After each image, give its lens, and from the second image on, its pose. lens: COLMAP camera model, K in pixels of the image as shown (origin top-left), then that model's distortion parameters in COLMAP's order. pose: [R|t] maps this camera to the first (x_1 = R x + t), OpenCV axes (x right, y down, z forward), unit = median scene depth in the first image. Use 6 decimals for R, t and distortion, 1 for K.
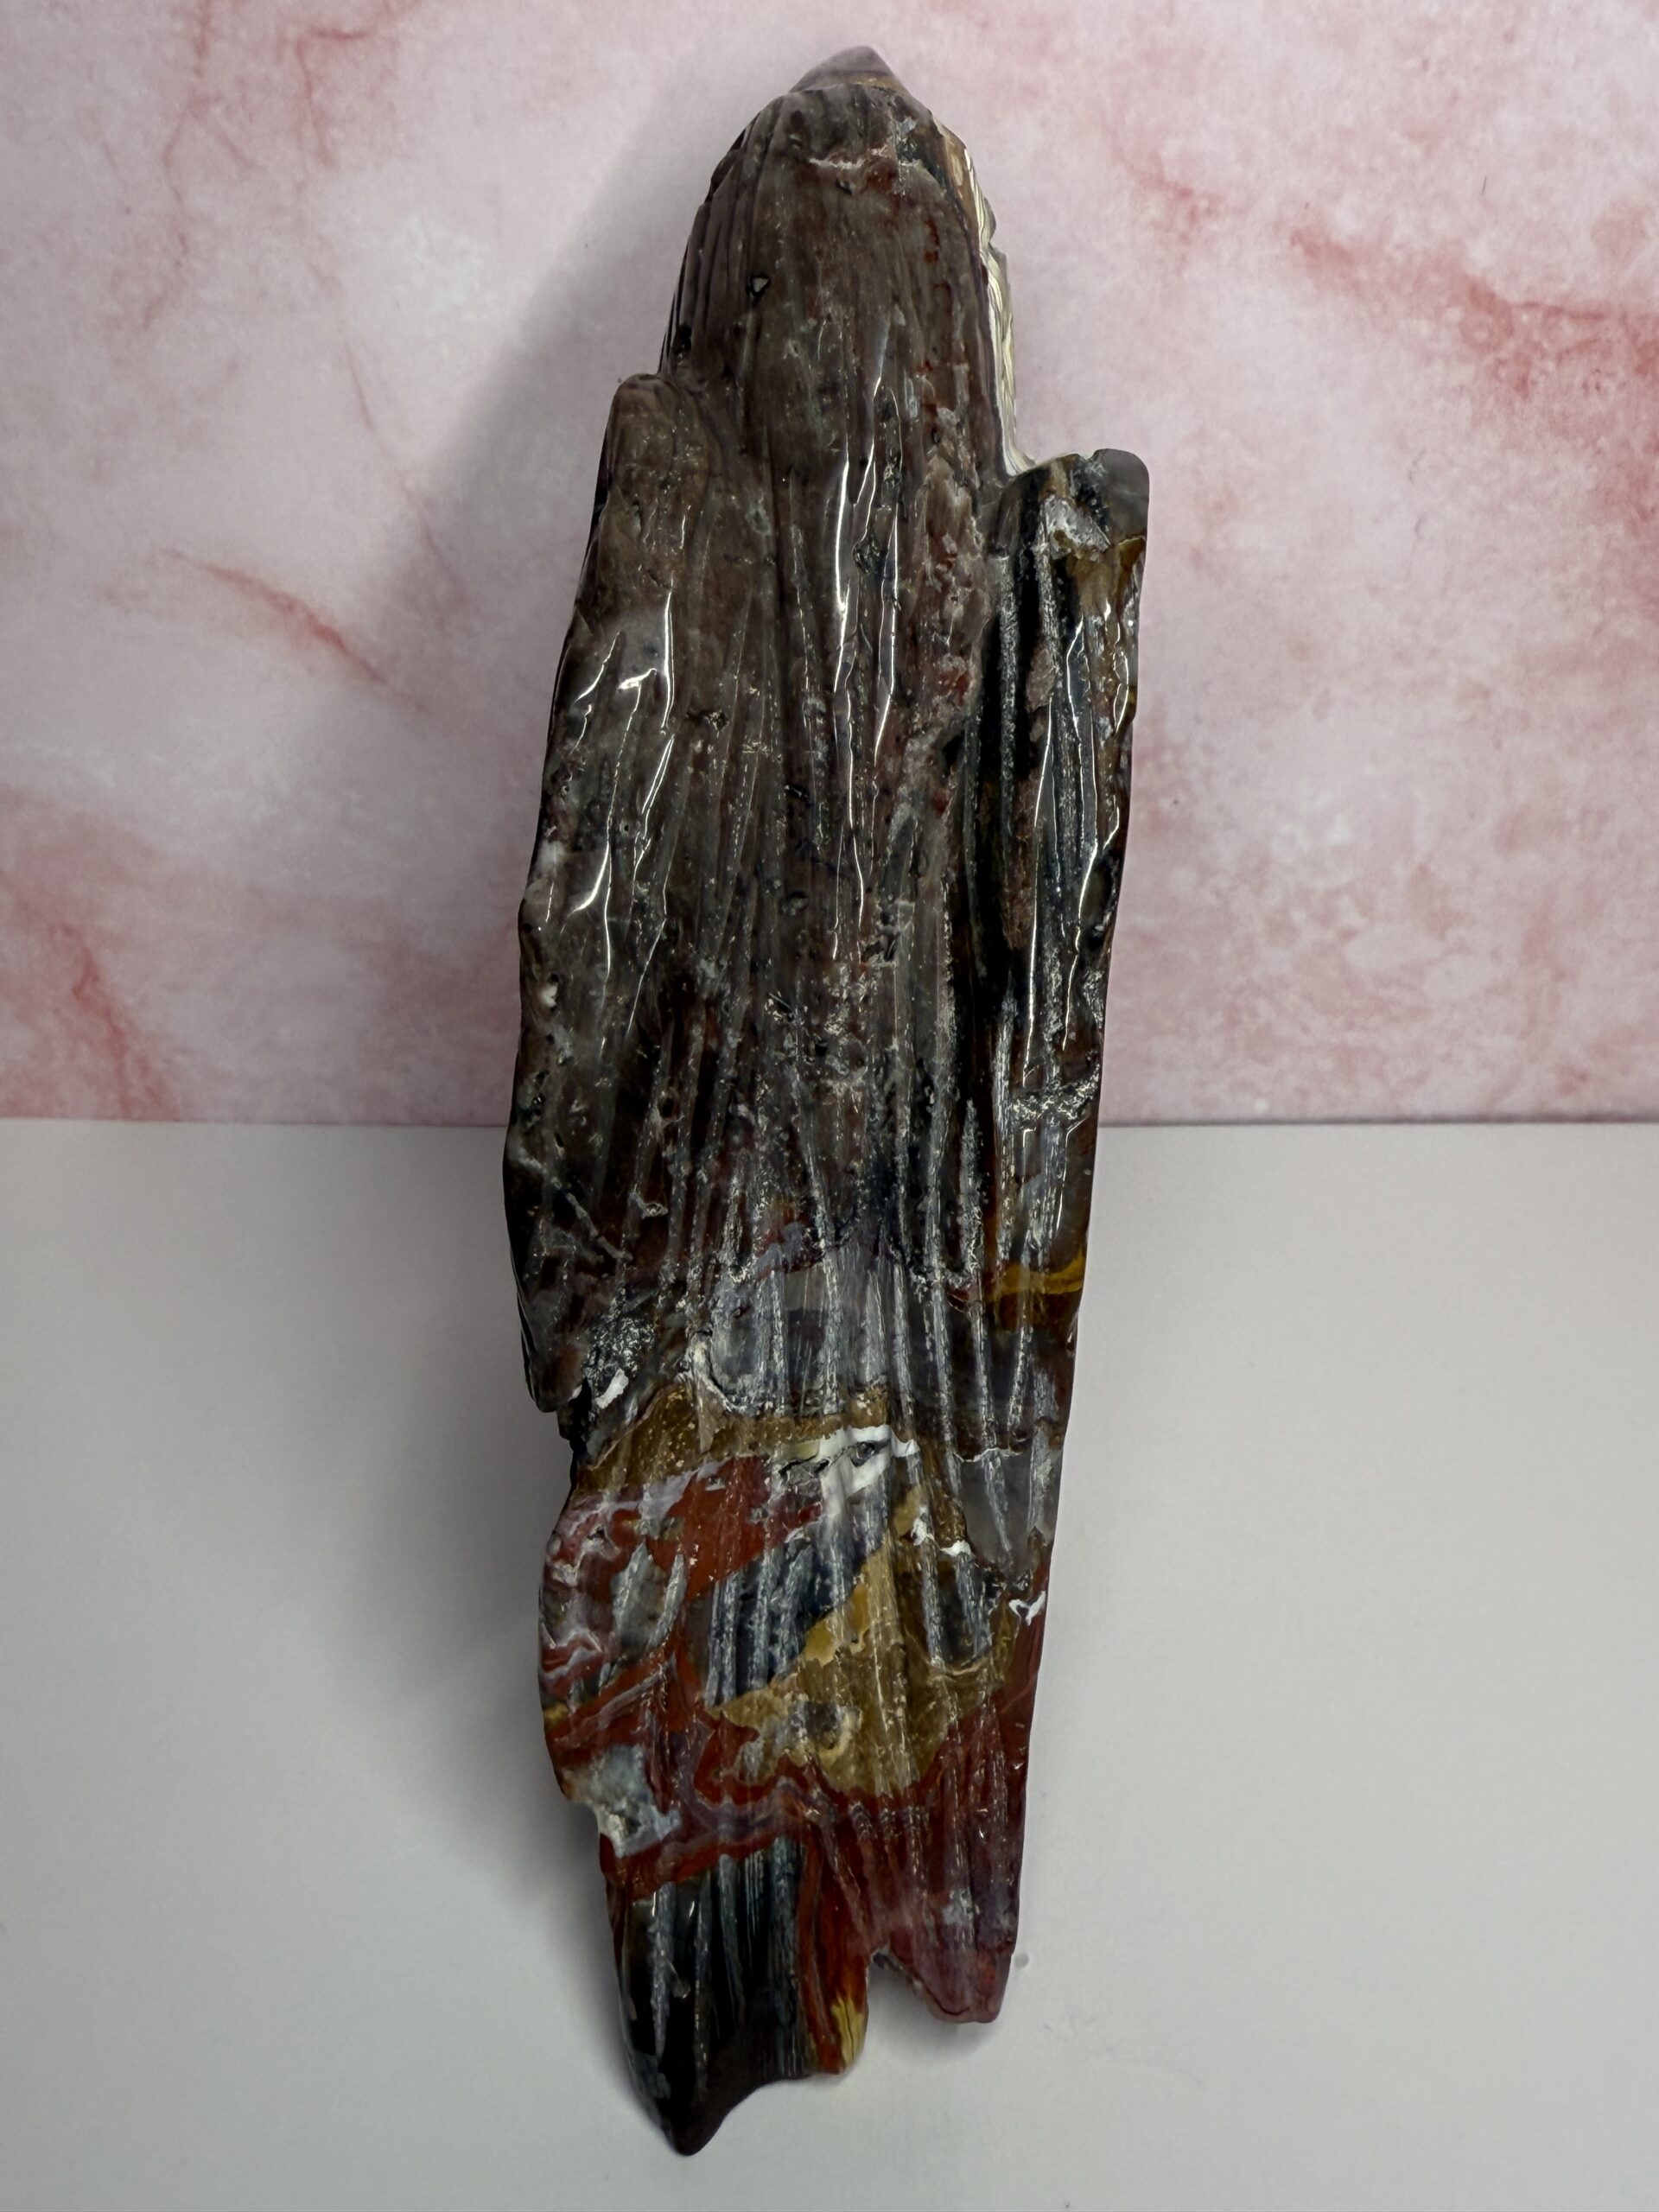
lens RADIAL K [[2364.0, 0, 859.9], [0, 2364.0, 963.3], [0, 0, 1]] dist [0.005999, -0.024114]
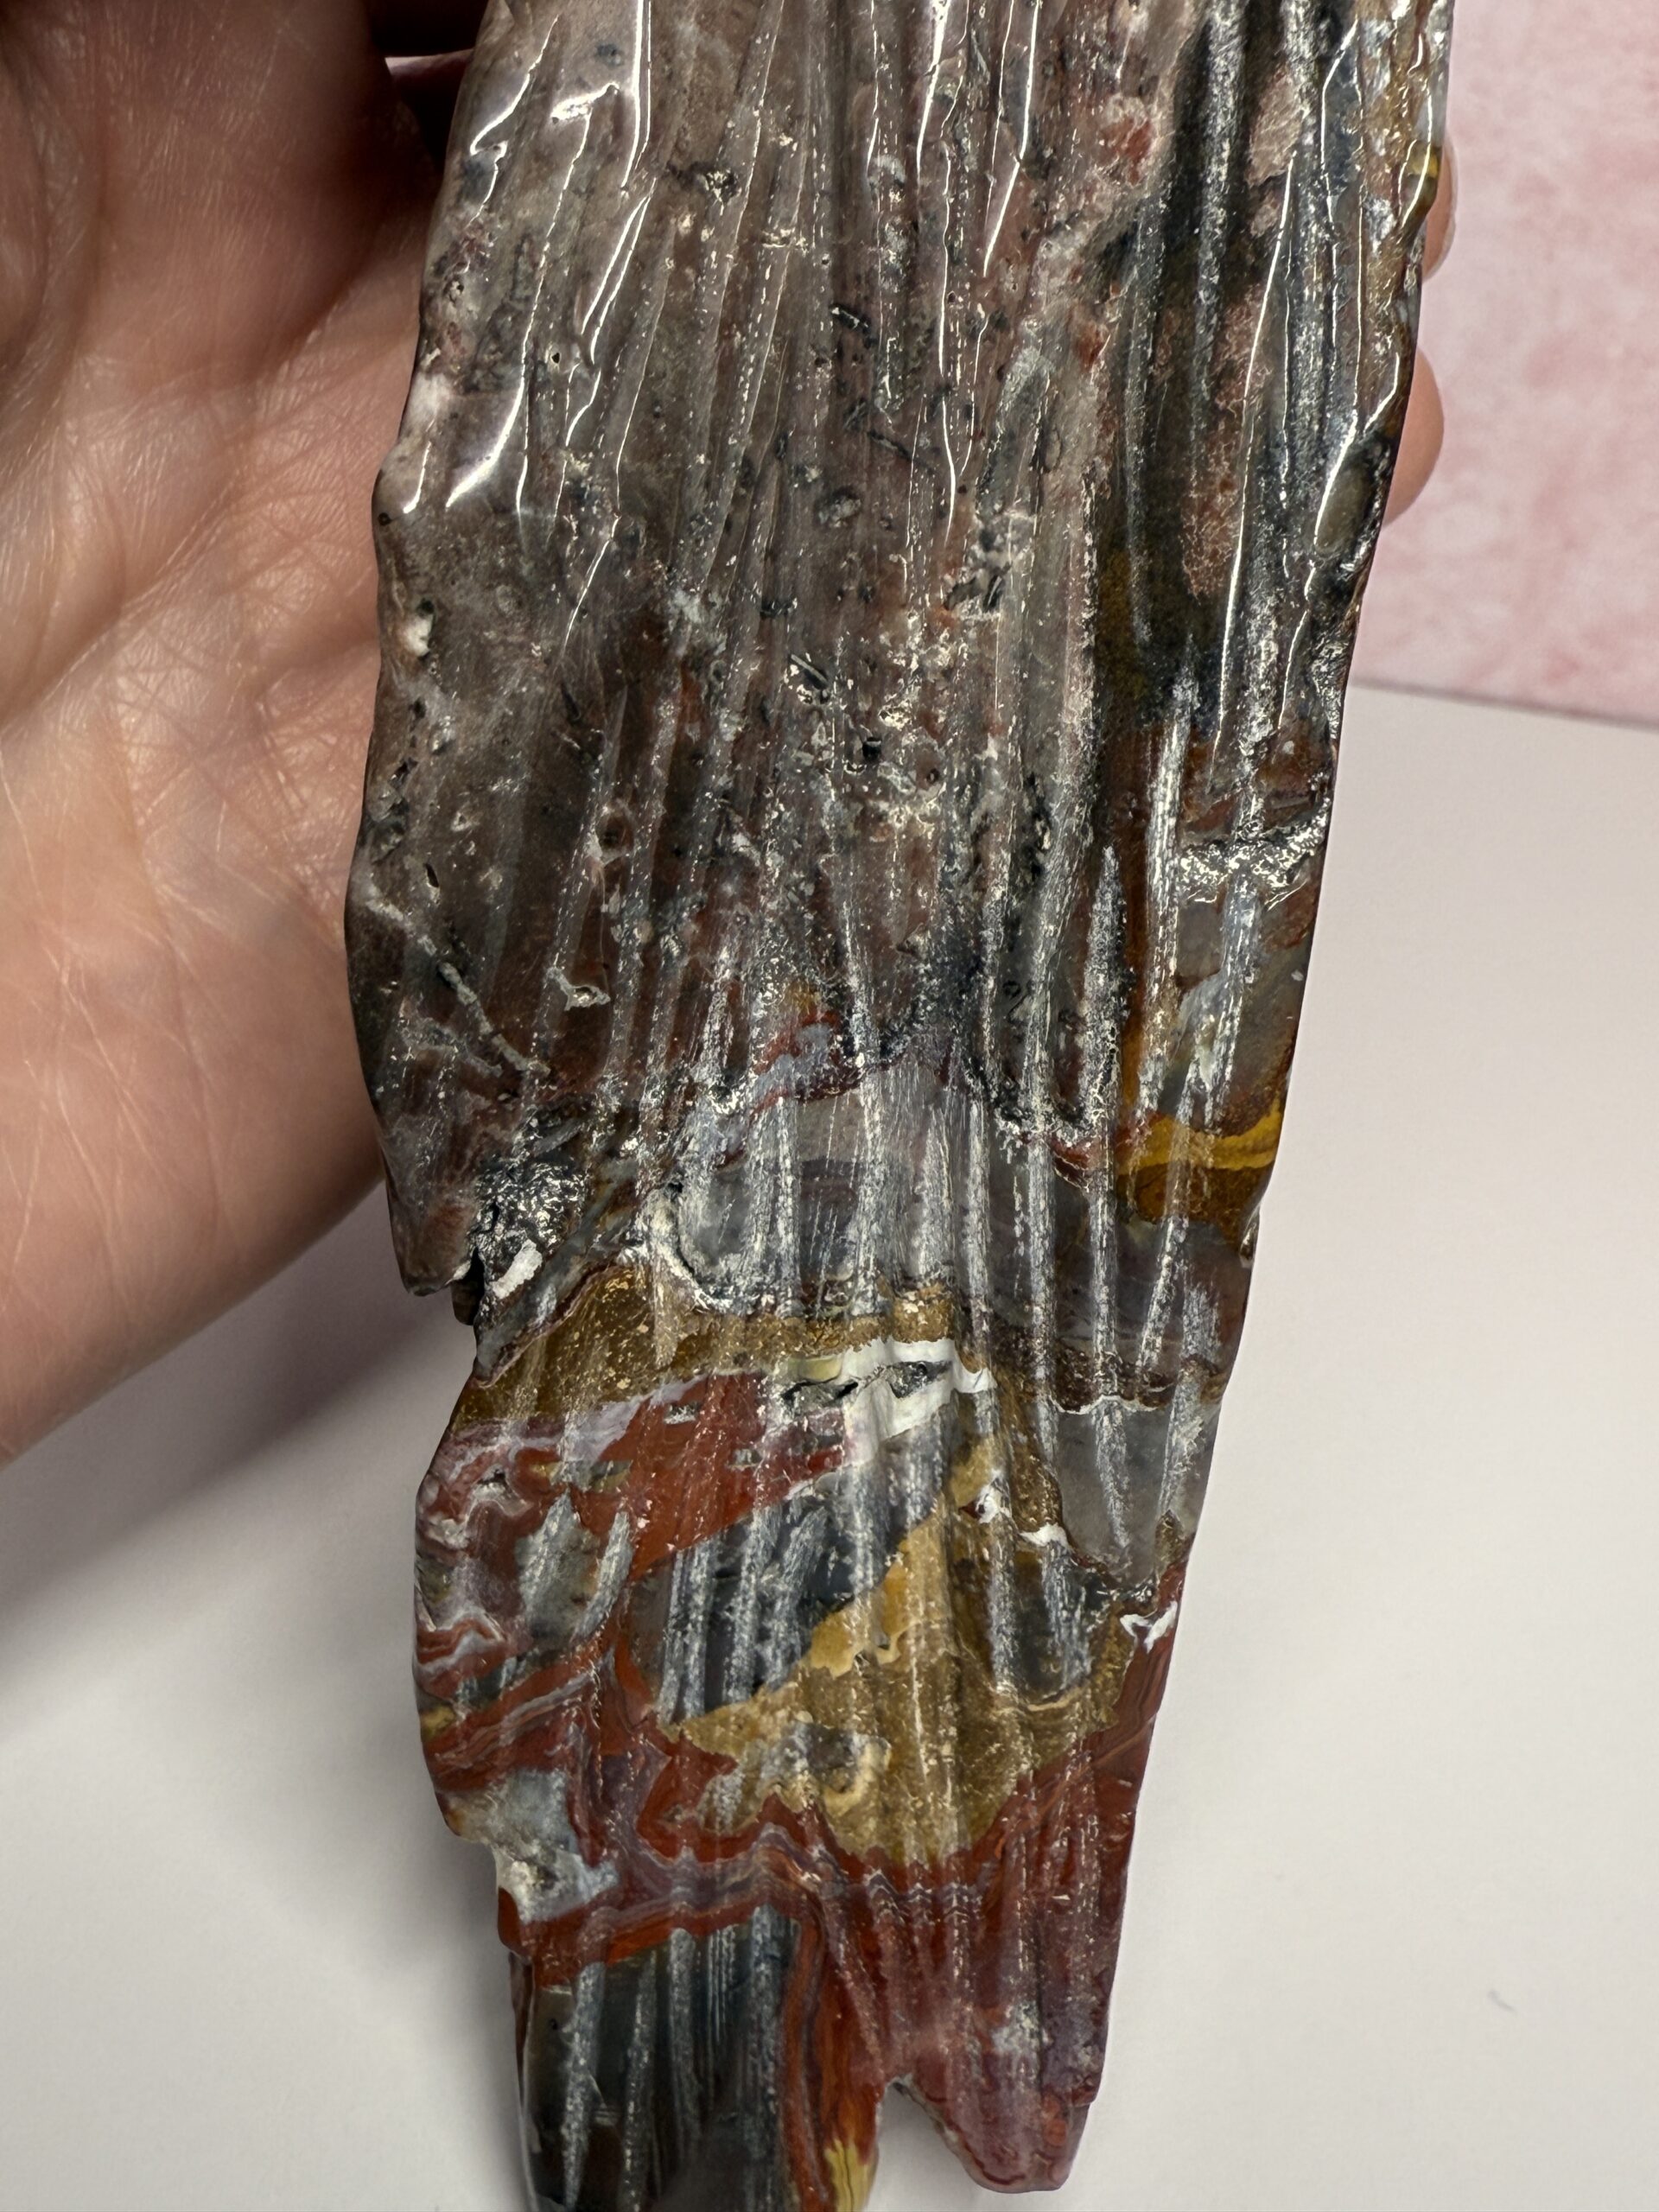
lens RADIAL K [[2364.0, 0, 859.9], [0, 2364.0, 963.3], [0, 0, 1]] dist [0.005999, -0.024114]
pose [[0.997277, 0.055149, -0.048968, 0.014194], [-0.049233, 0.992176, 0.114731, 0.021216], [0.054912, -0.112008, 0.992189, 0.391787]]
